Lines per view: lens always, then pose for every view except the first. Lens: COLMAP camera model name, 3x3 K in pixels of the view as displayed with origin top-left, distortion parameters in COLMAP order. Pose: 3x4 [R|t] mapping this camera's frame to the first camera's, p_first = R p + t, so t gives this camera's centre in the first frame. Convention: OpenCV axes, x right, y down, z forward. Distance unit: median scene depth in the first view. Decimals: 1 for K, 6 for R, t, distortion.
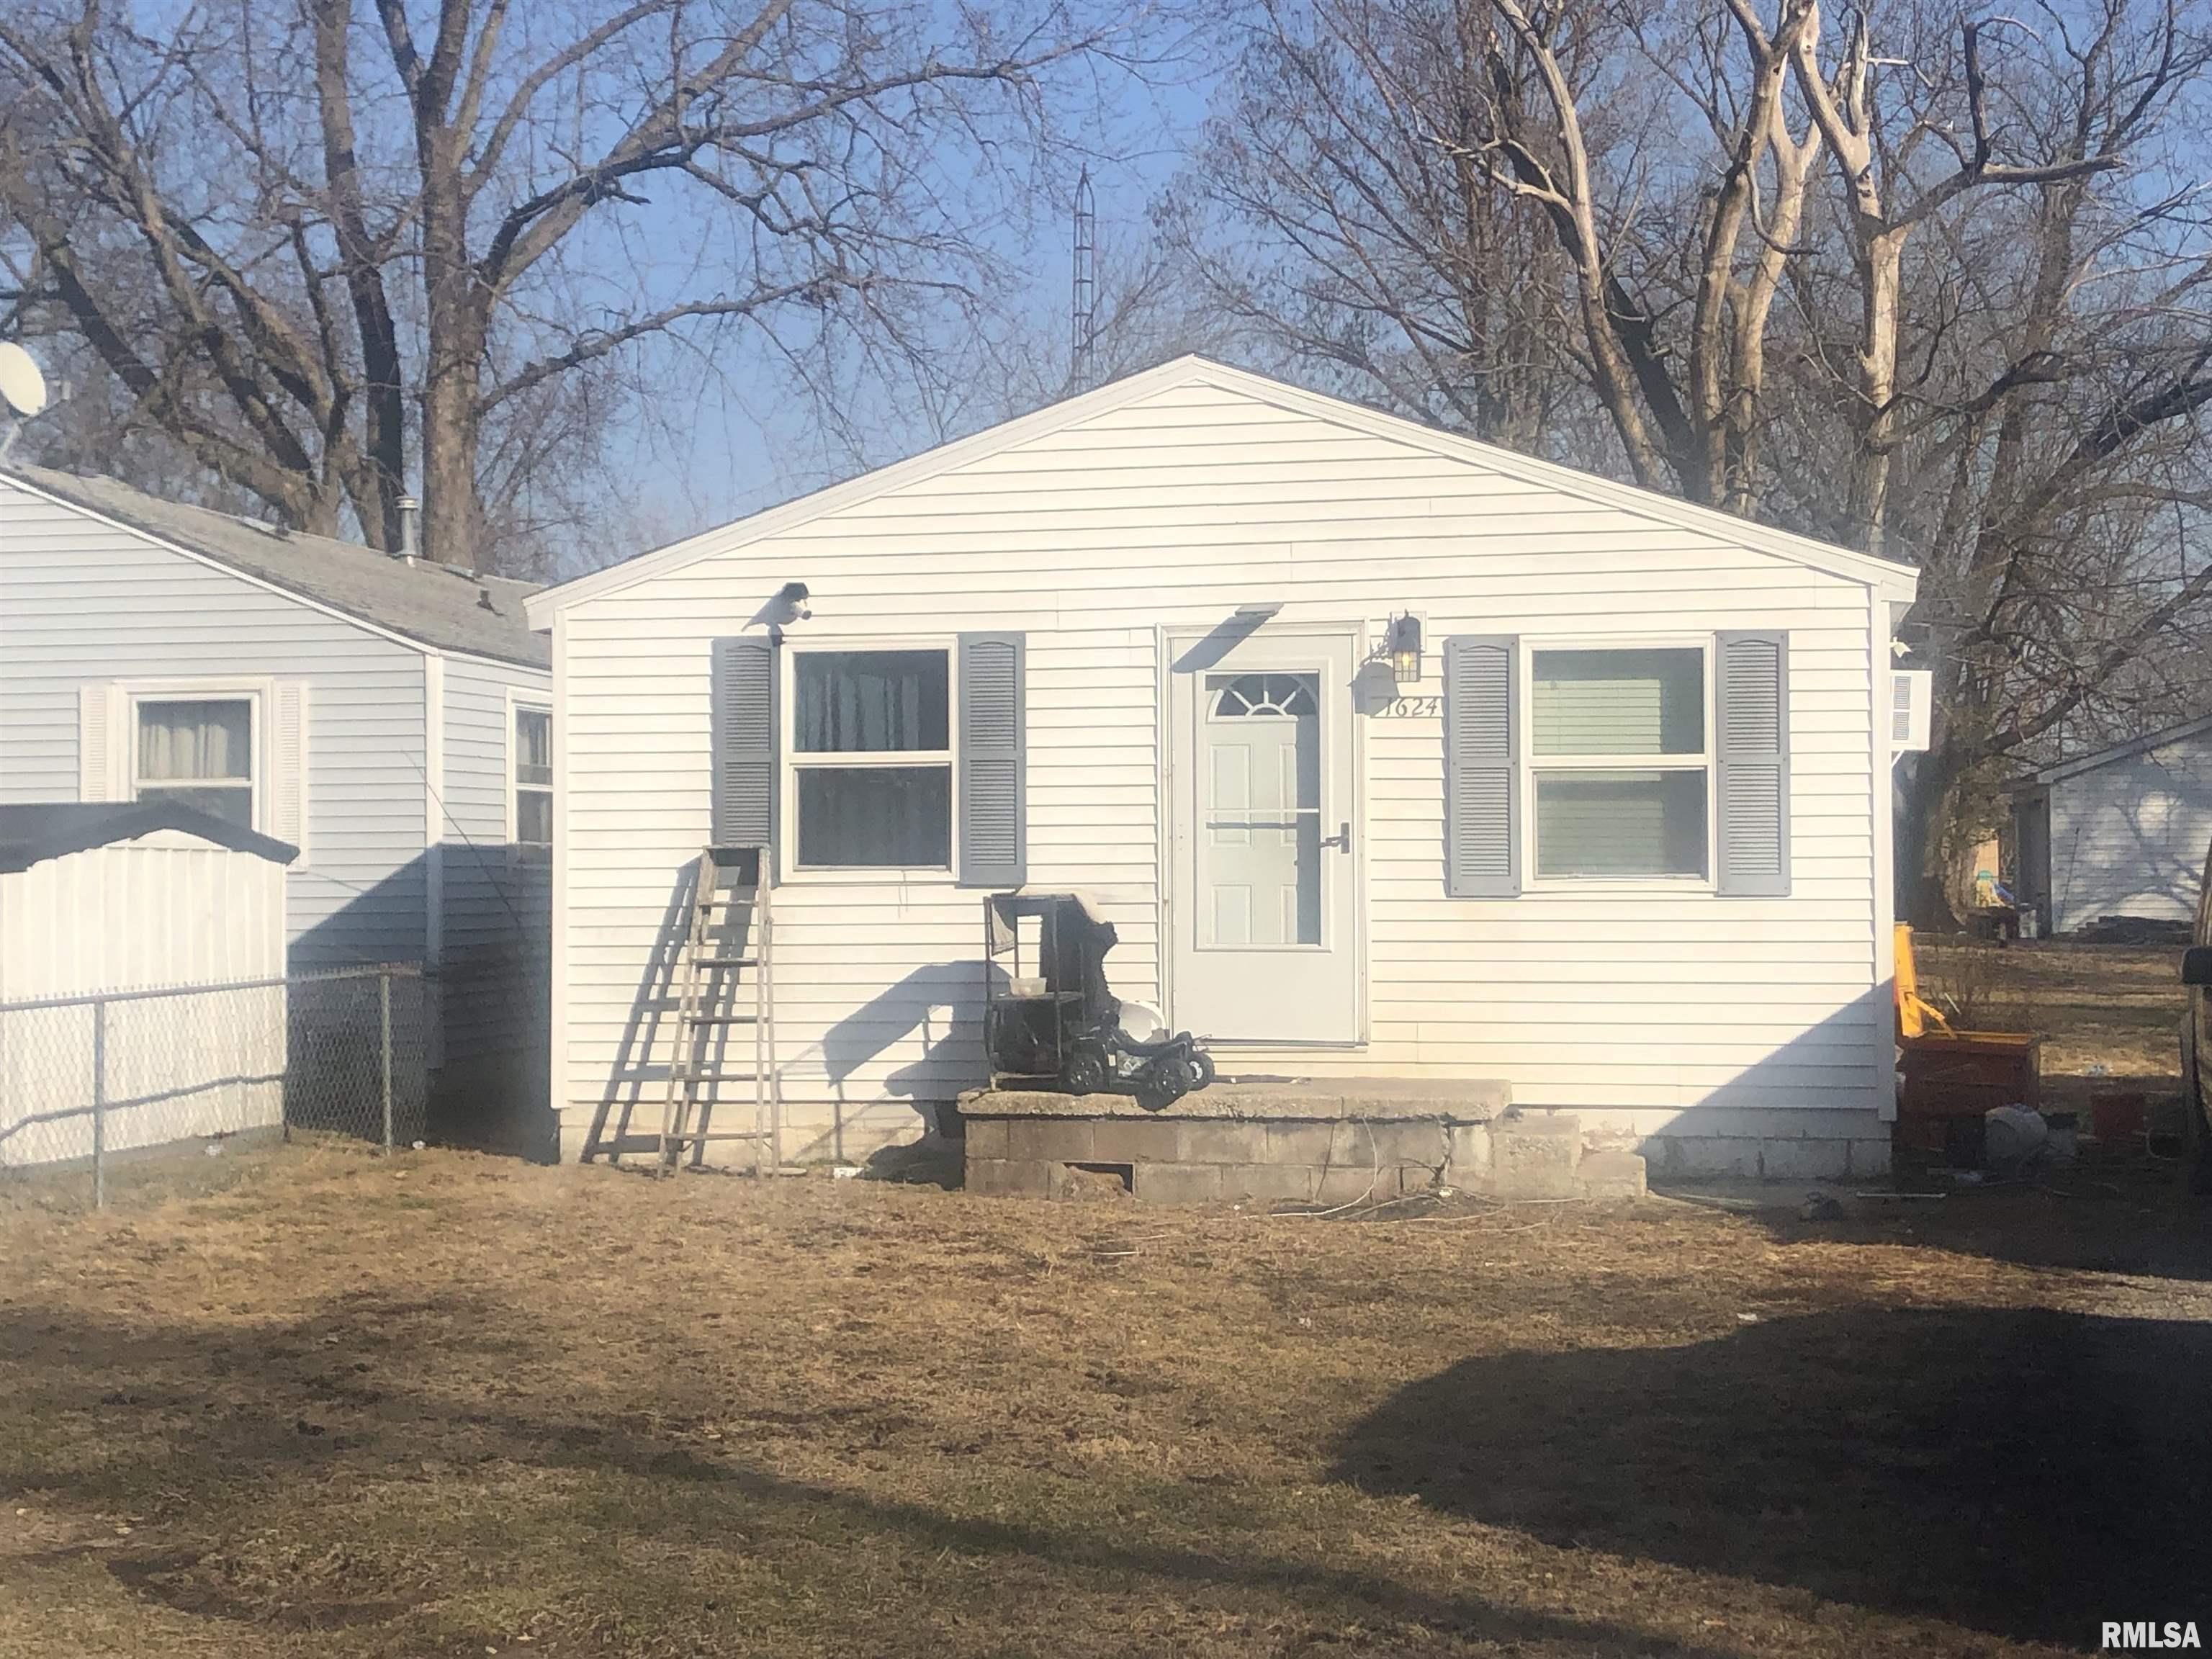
lens RADIAL K [[3479.8, 0, 1112.1], [0, 3479.8, 815.6], [0, 0, 1]] dist [0.128507, 0.000000]
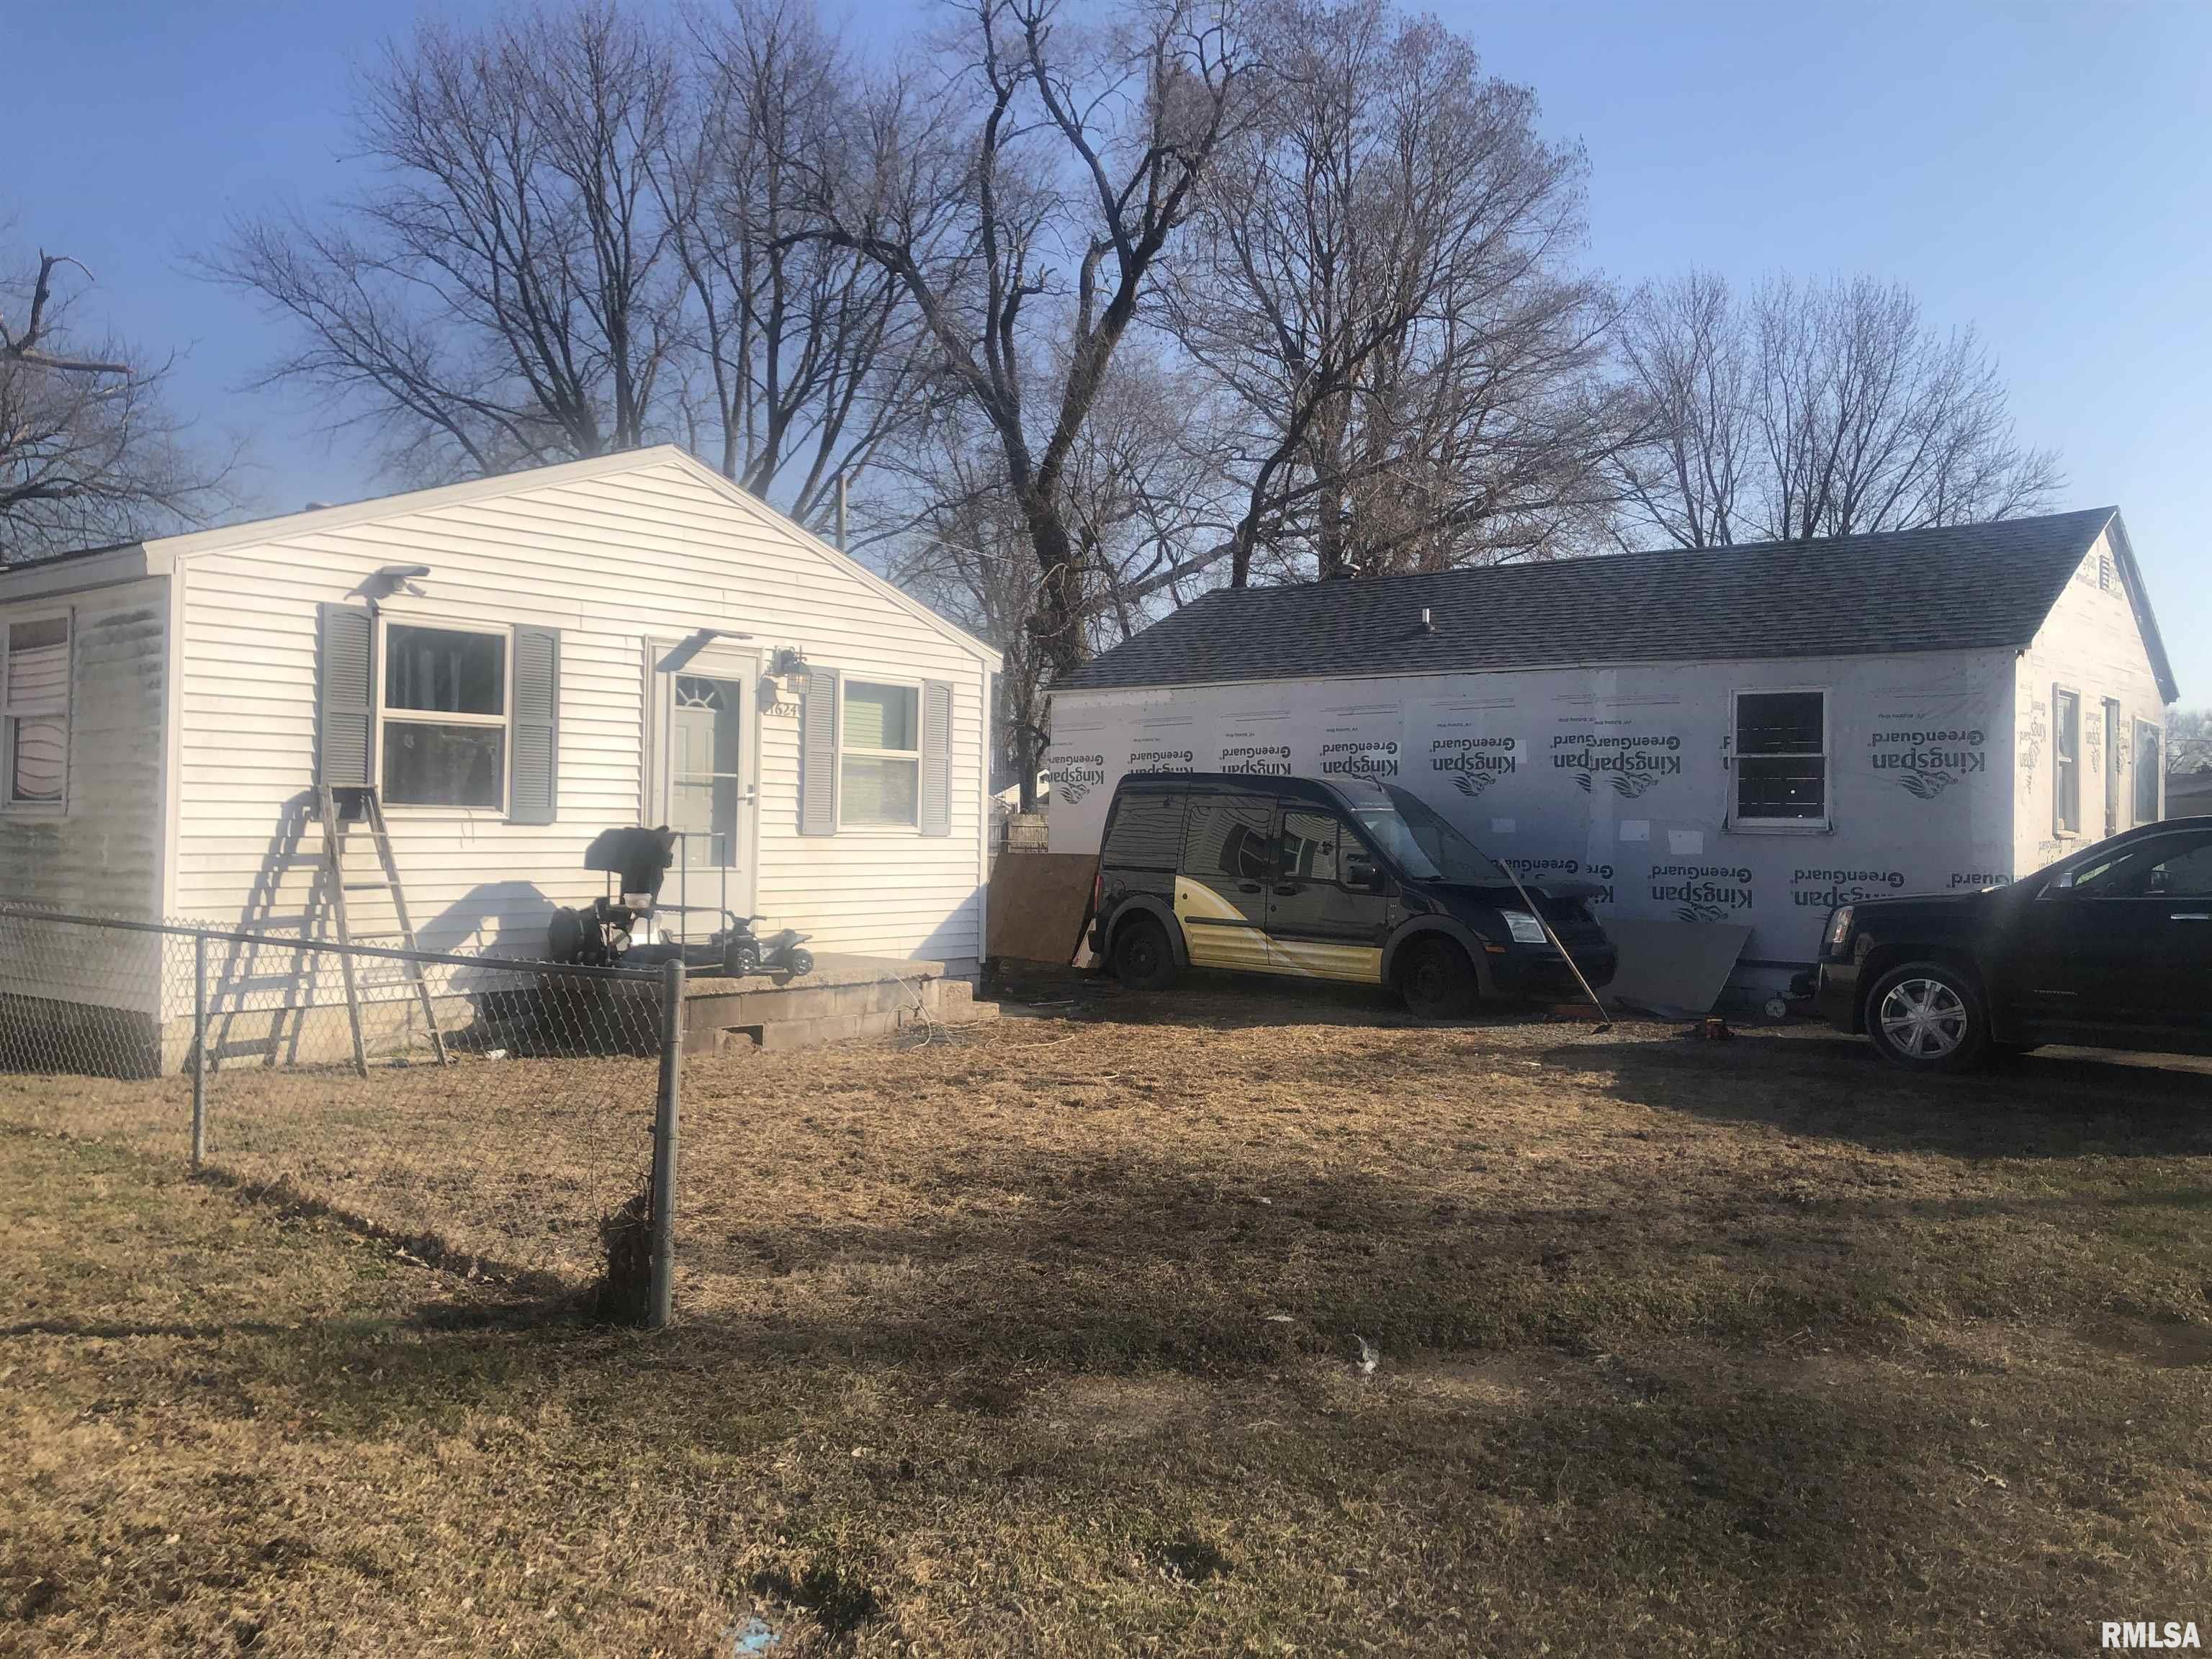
lens RADIAL K [[1815.3, 0, 1111.9], [0, 1815.3, 847.9], [0, 0, 1]] dist [0.046734, -0.020626]
pose [[0.464877, 0.002874, 0.885371, -0.532916], [-0.033151, 0.999350, 0.014163, 0.012639], [-0.884754, -0.035935, 0.464670, 0.493749]]
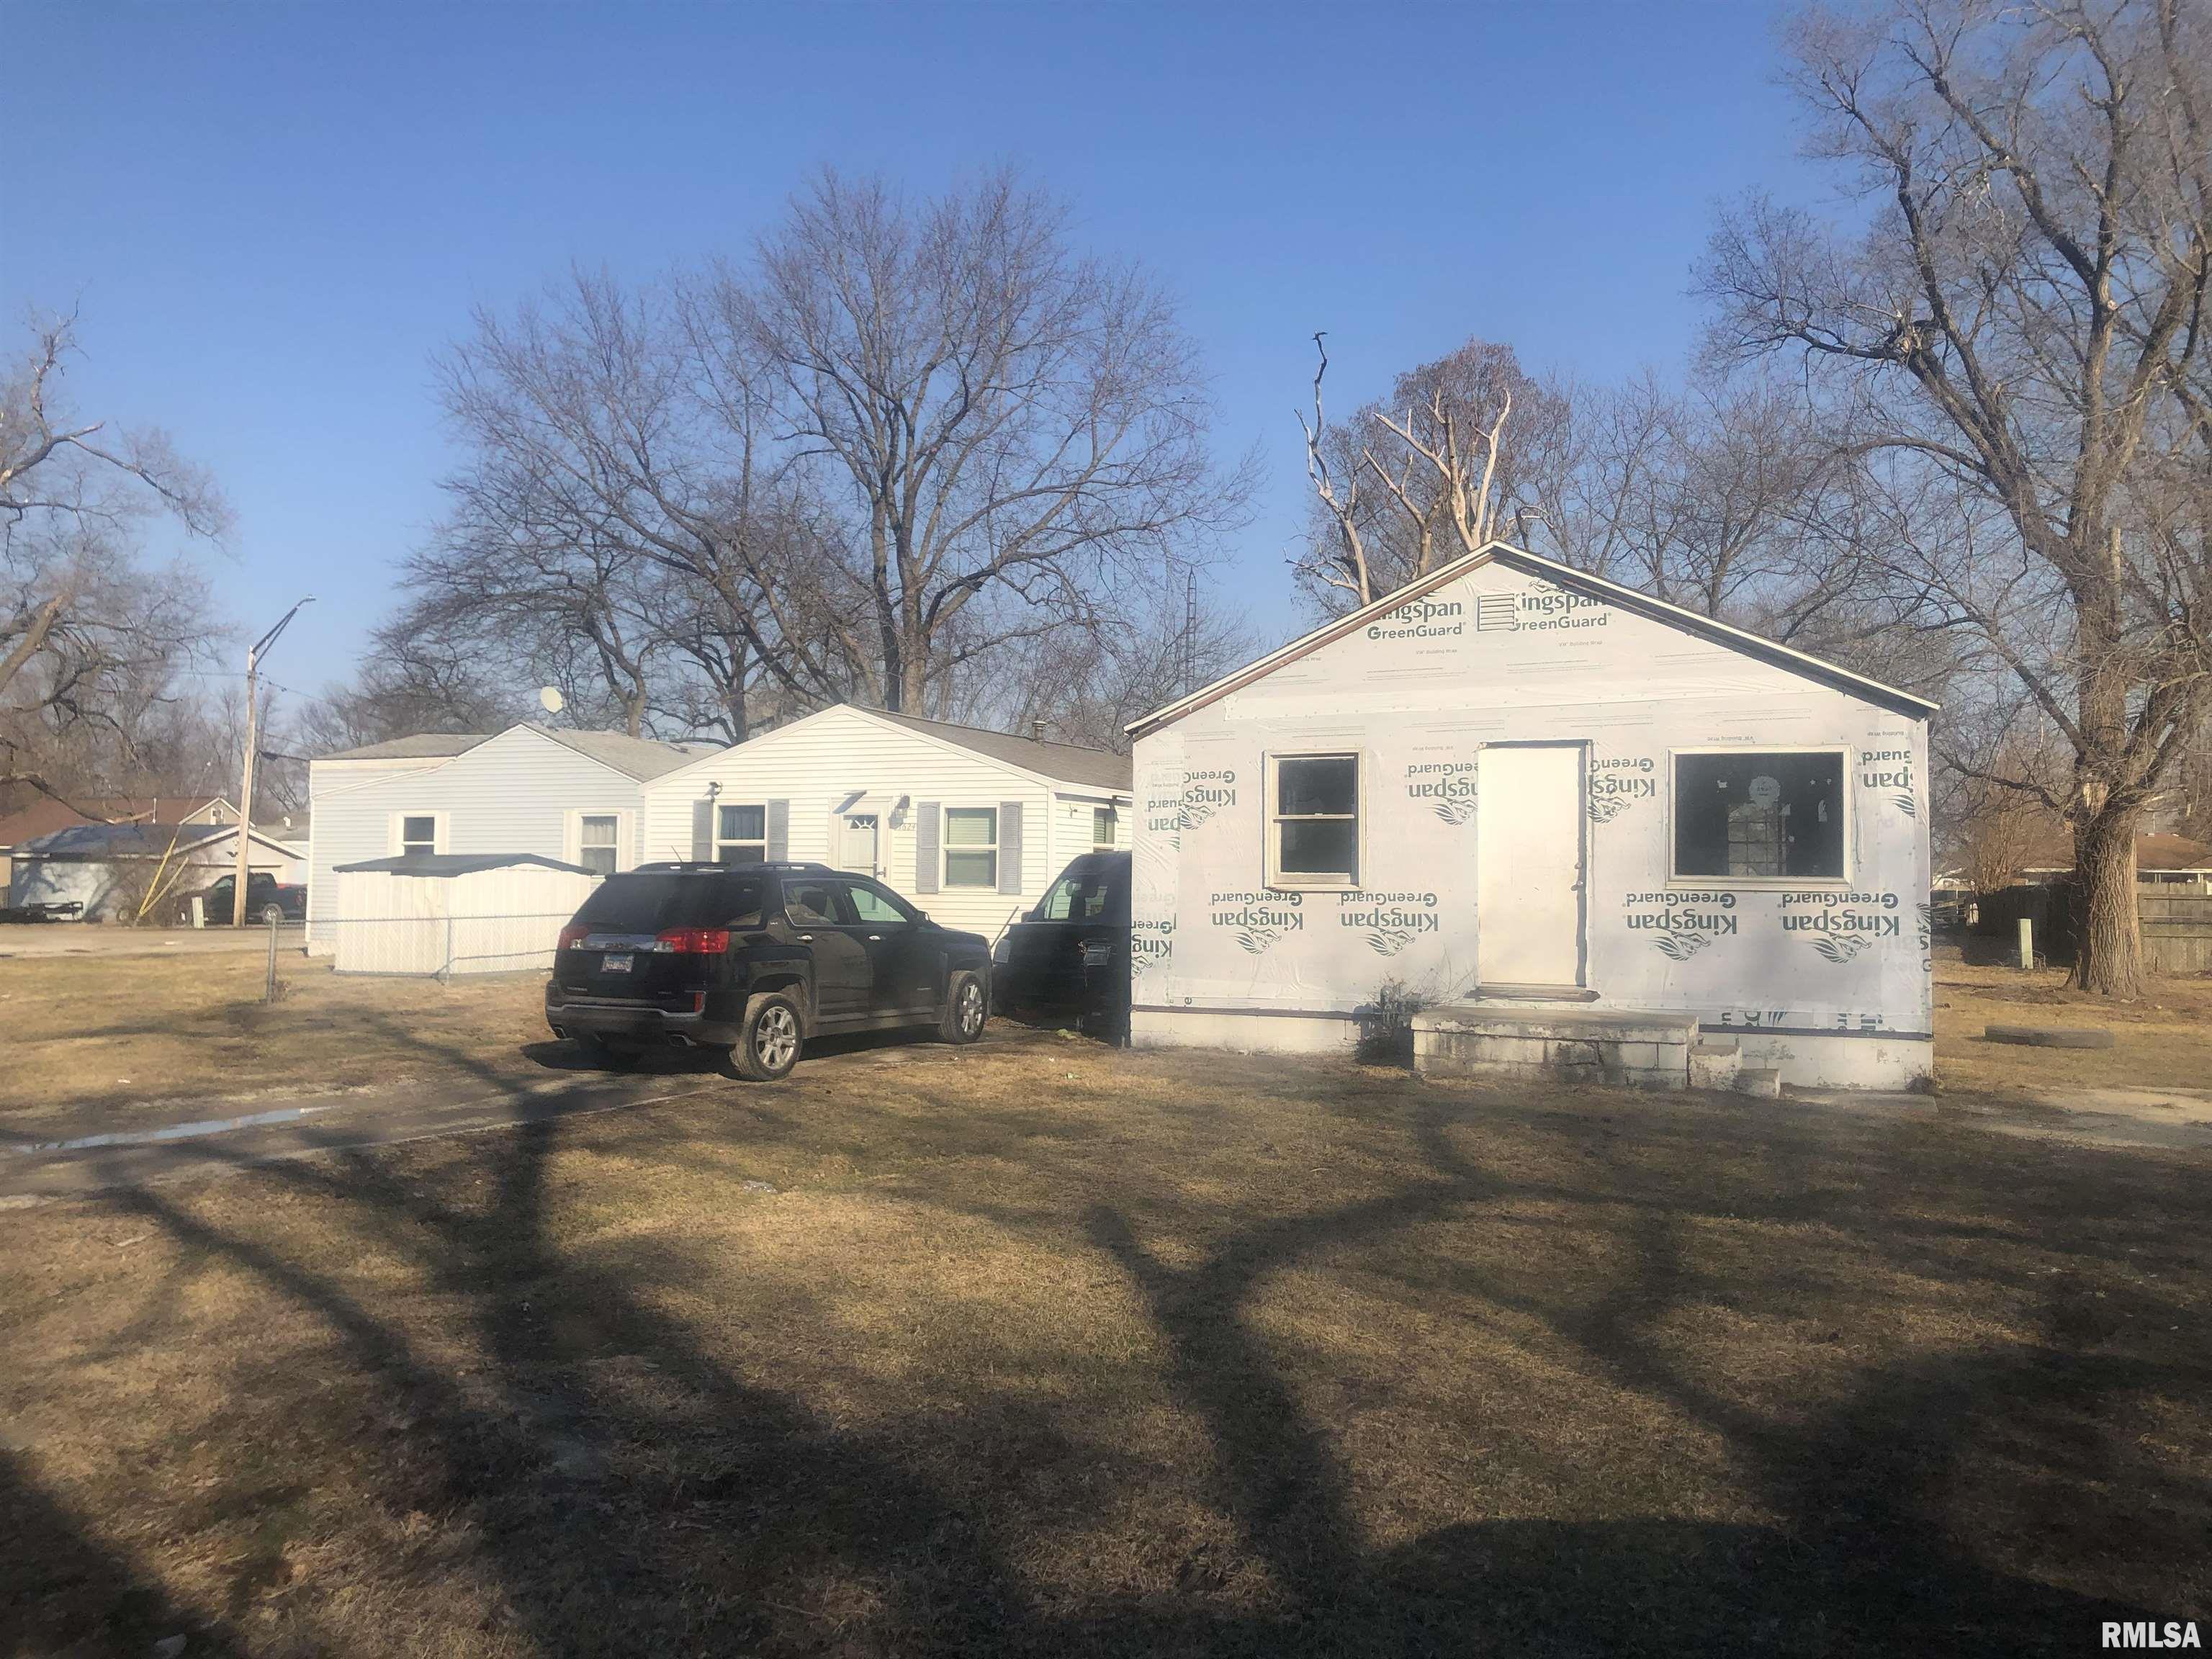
lens RADIAL K [[1815.3, 0, 1117.0], [0, 1815.3, 842.2], [0, 0, 1]] dist [0.046734, -0.020626]
pose [[0.979489, 0.010126, -0.201242, 0.540868], [-0.011443, 0.999920, -0.005381, -0.012060], [0.201172, 0.007573, 0.979527, -0.413798]]
